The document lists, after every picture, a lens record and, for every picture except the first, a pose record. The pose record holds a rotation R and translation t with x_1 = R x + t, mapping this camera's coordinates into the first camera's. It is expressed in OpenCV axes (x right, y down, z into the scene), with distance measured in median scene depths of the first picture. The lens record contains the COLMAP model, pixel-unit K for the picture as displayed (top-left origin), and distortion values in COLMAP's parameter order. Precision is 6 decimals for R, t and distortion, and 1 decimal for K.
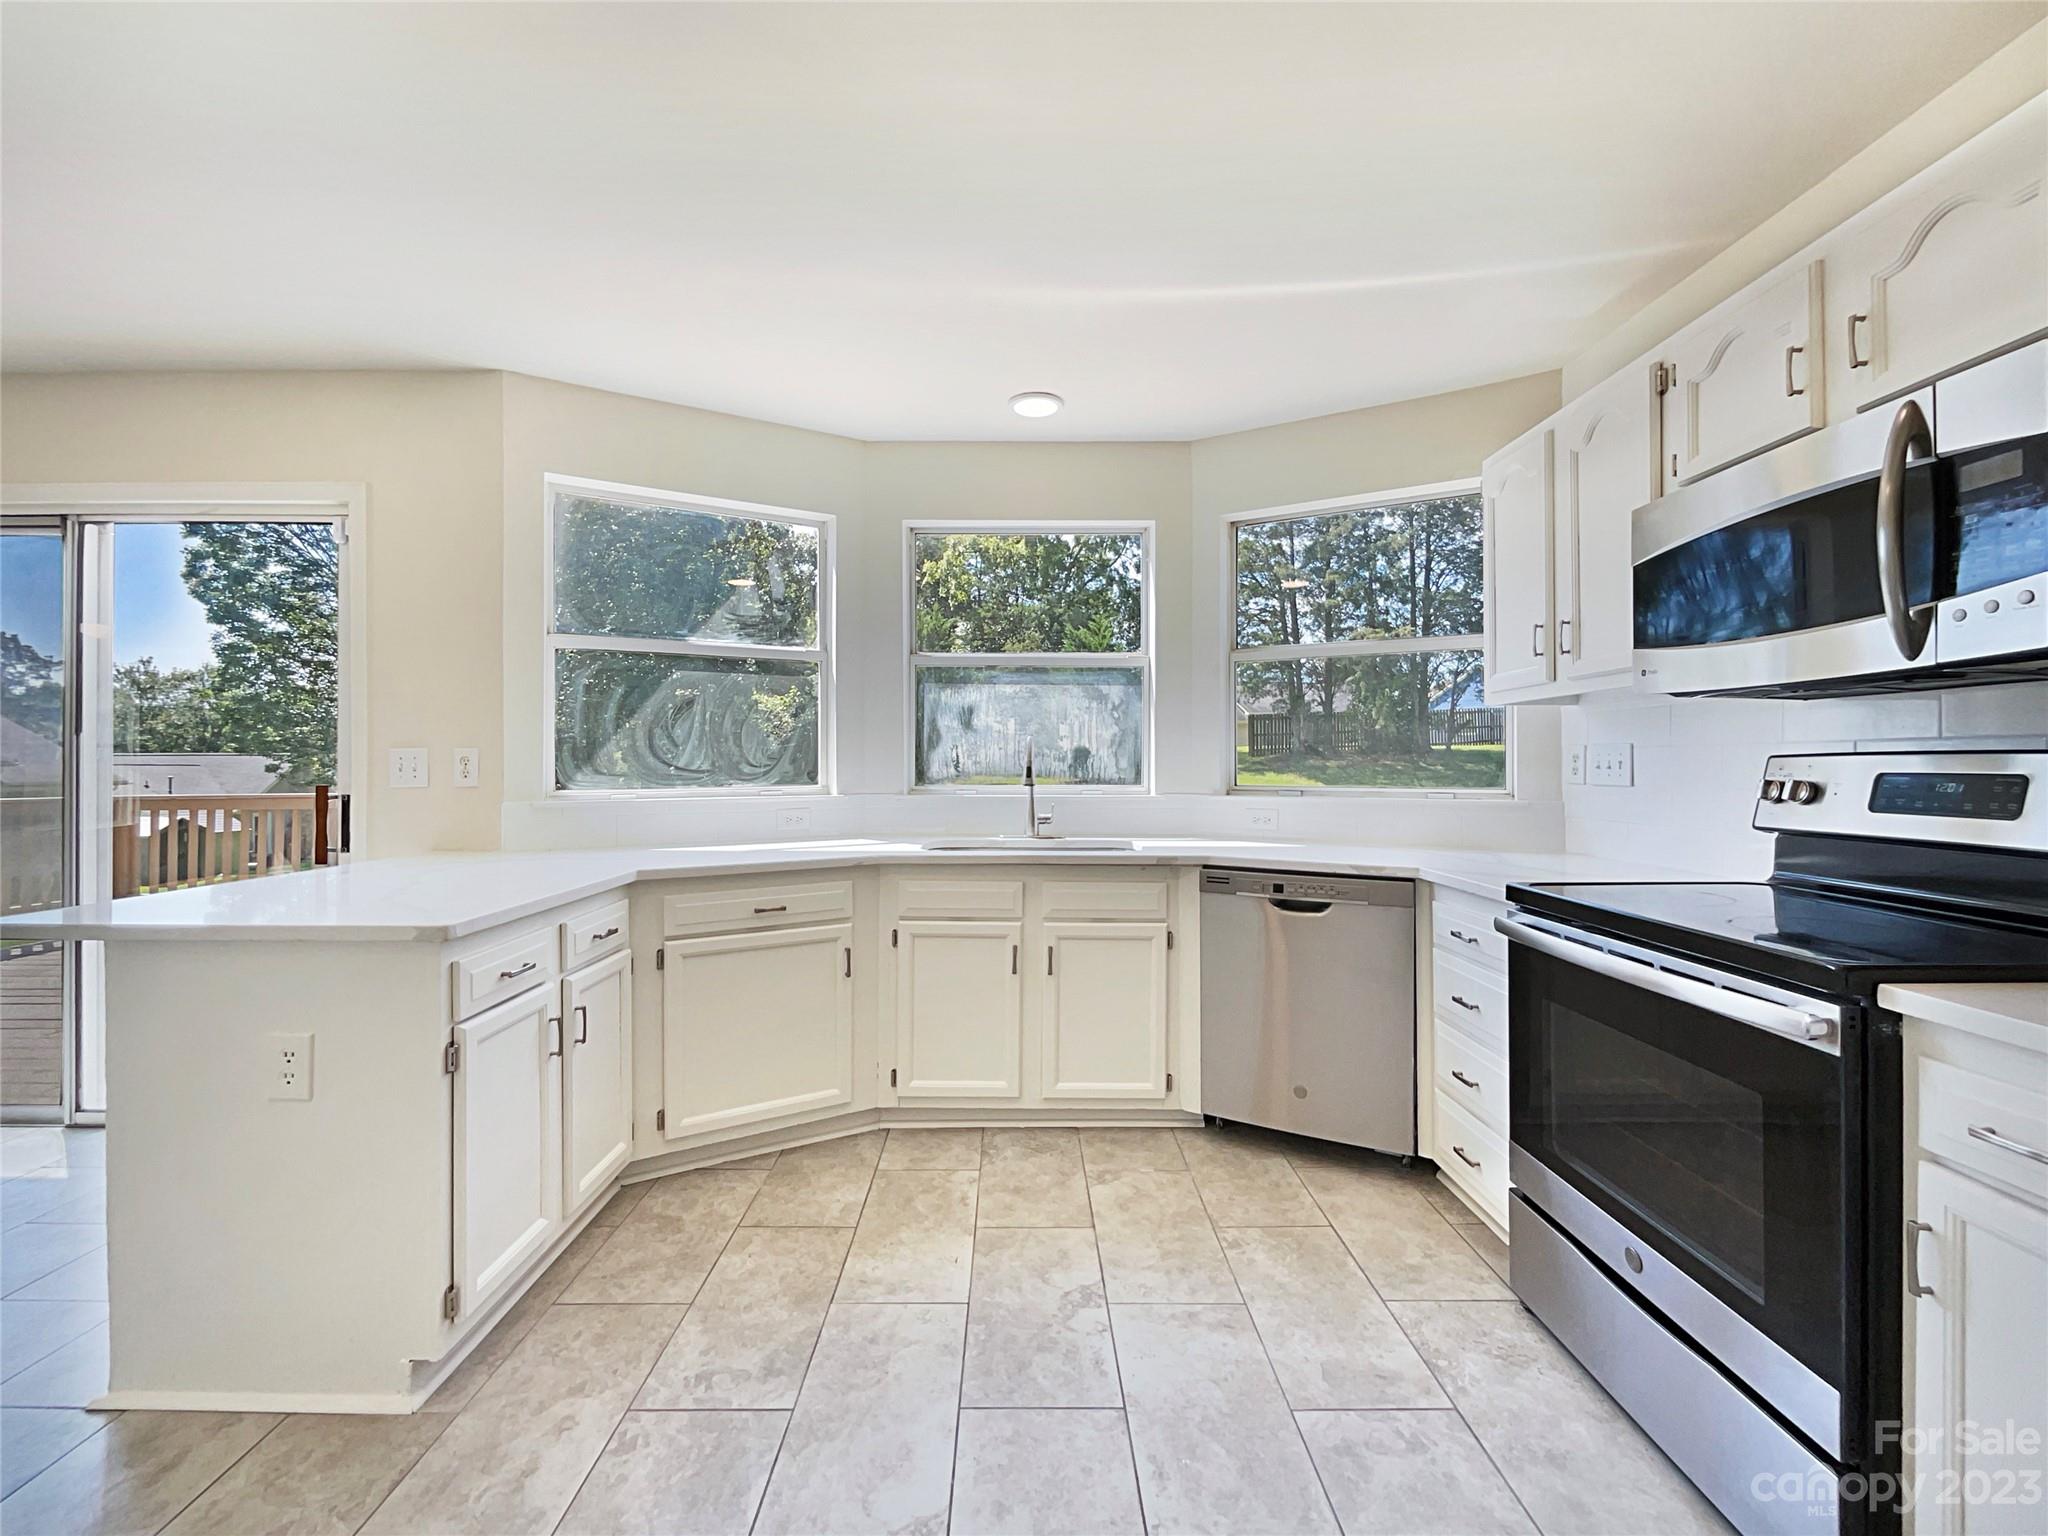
lens RADIAL K [[833.2, 0, 1021.5], [0, 833.2, 758.6], [0, 0, 1]] dist [0.002638, 0.000892]
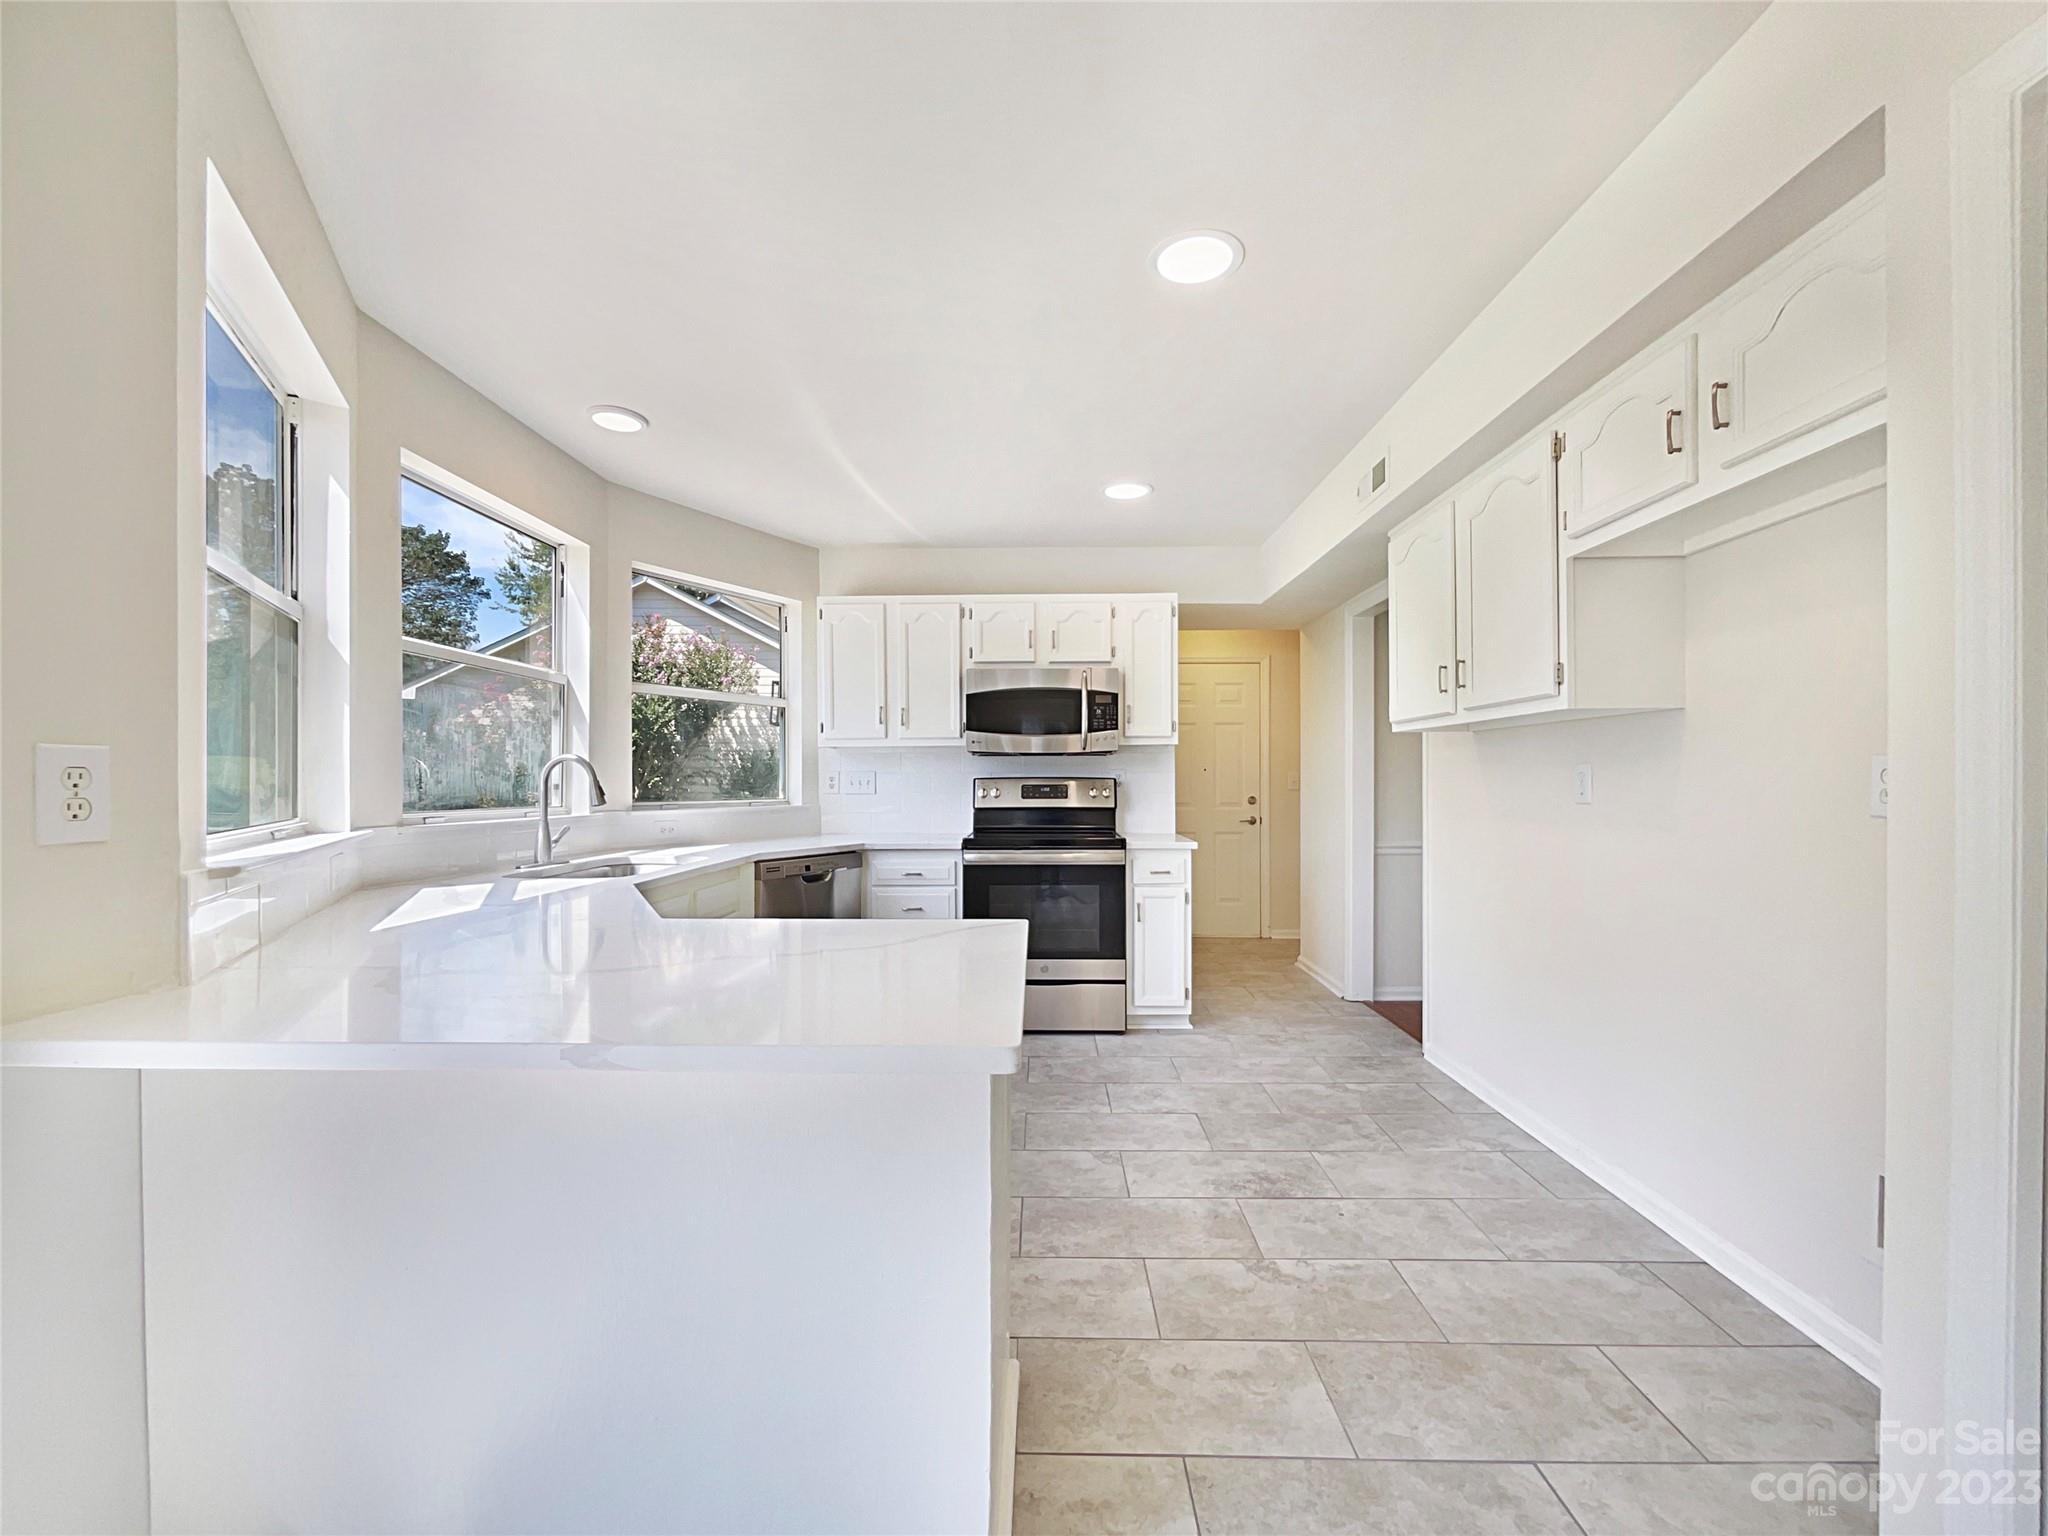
lens RADIAL K [[833.2, 0, 1029.1], [0, 833.2, 783.8], [0, 0, 1]] dist [0.002638, 0.000892]
pose [[0.041797, -0.002180, 0.999124, -1.045025], [-0.001286, 0.999997, 0.002236, 0.005013], [-0.999125, -0.001378, 0.041794, 0.518539]]
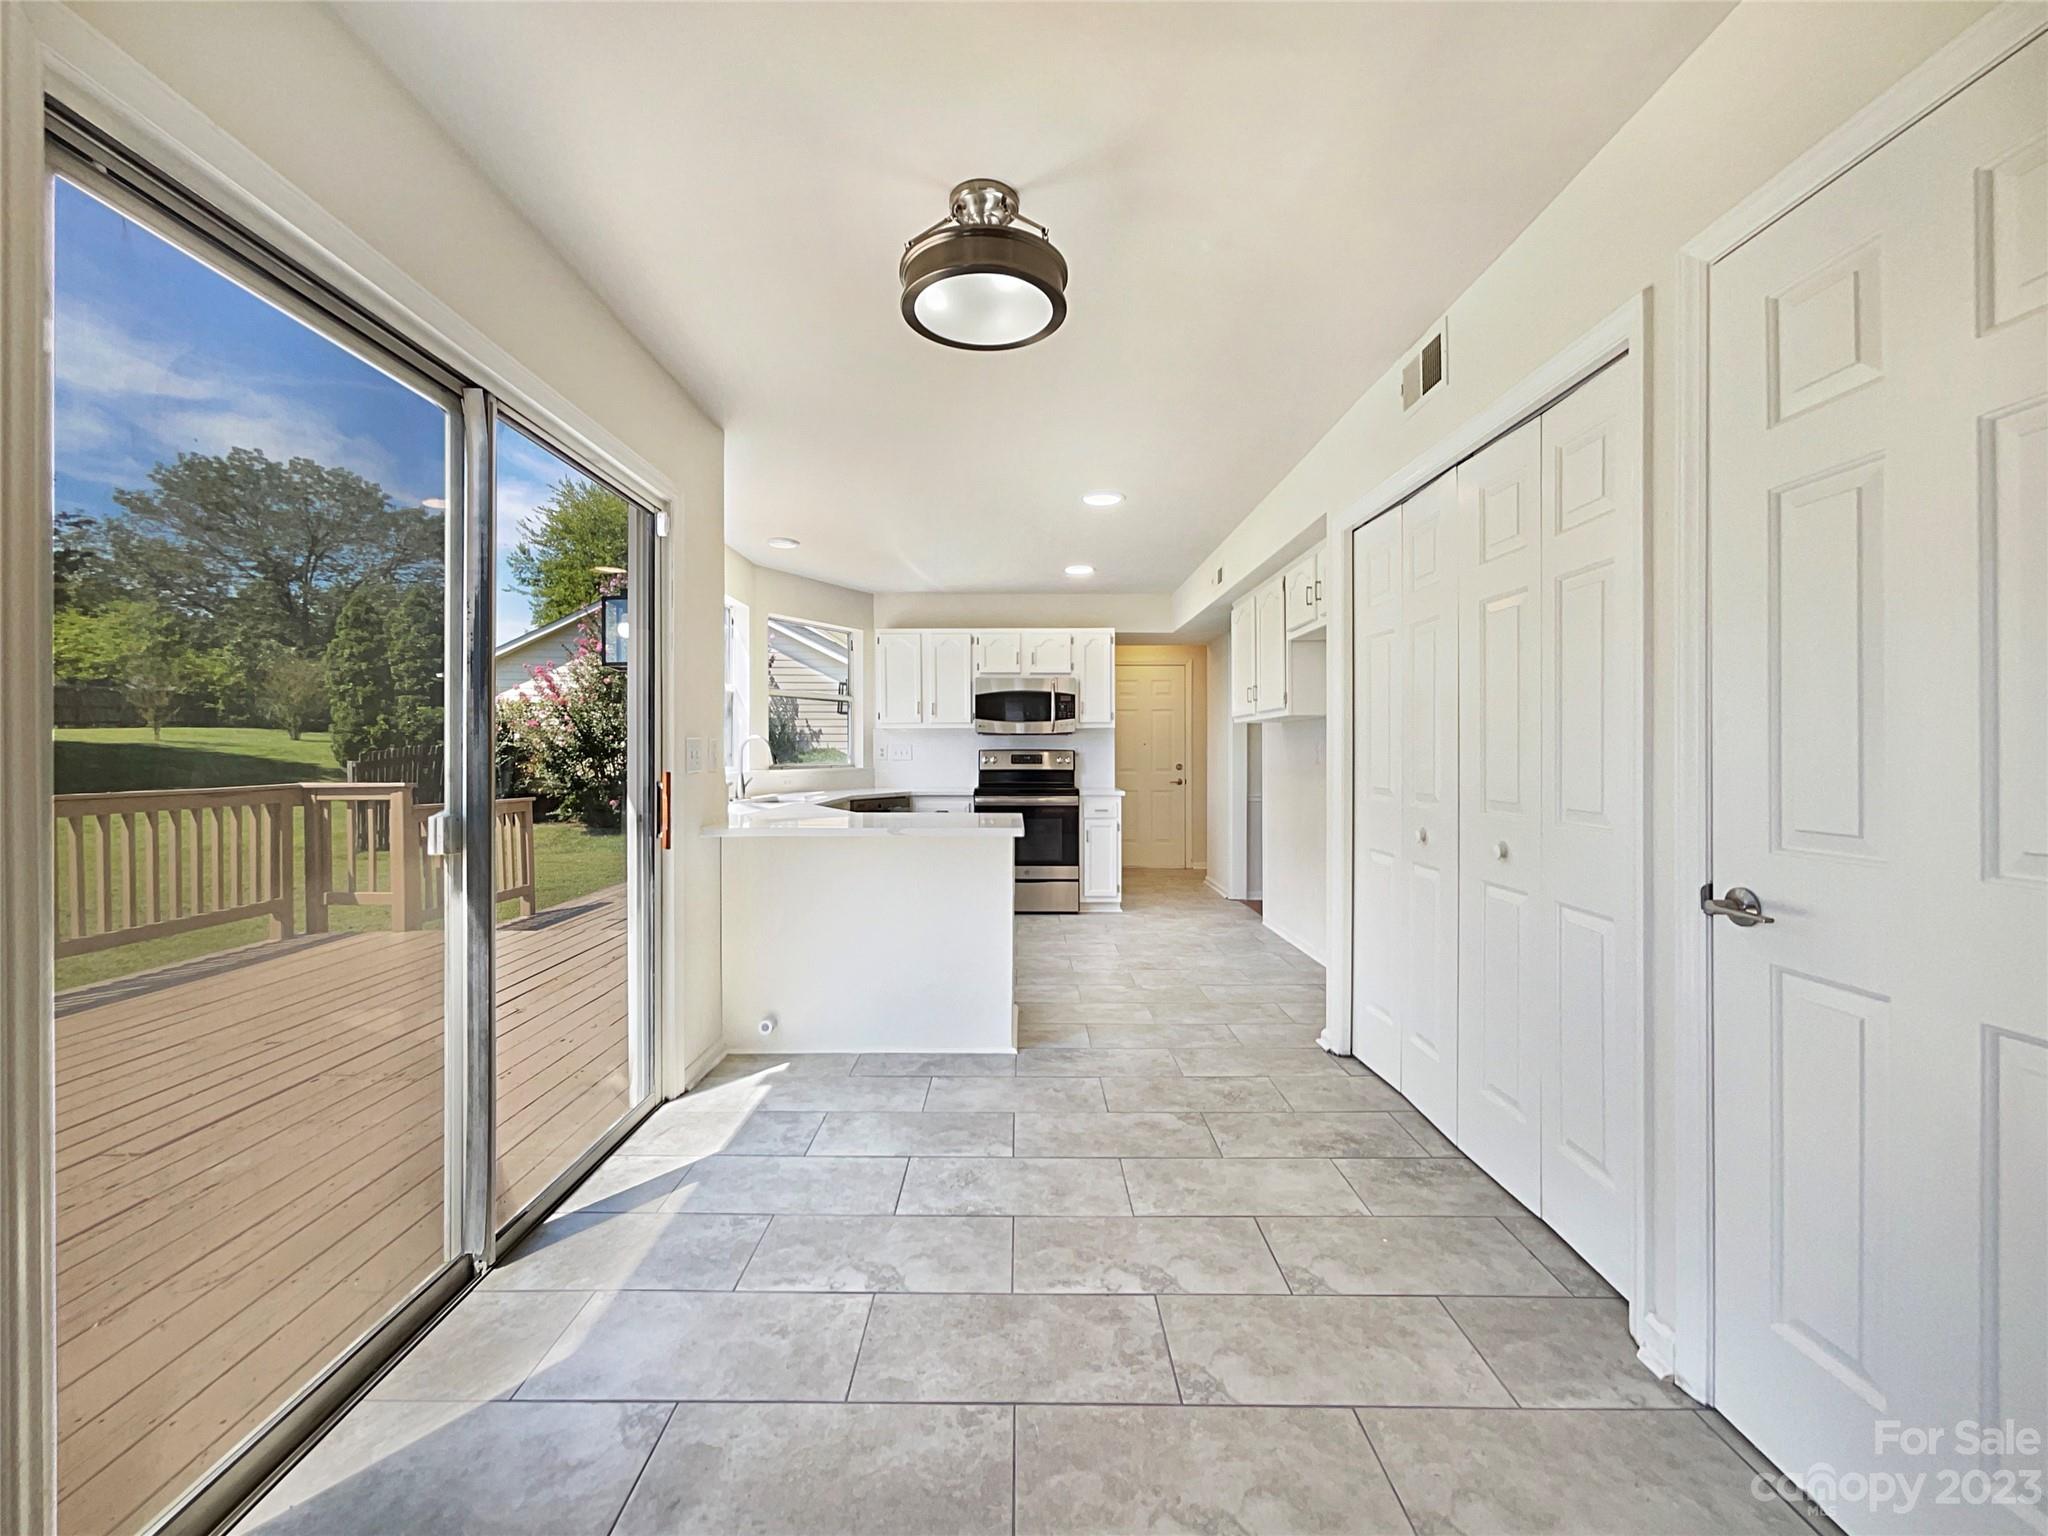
lens RADIAL K [[833.2, 0, 1012.8], [0, 833.2, 759.0], [0, 0, 1]] dist [0.002638, 0.000892]
pose [[0.034778, -0.005595, 0.999379, -1.842941], [-0.002208, 0.999981, 0.005675, 0.010041], [-0.999393, -0.002404, 0.034765, 0.512204]]
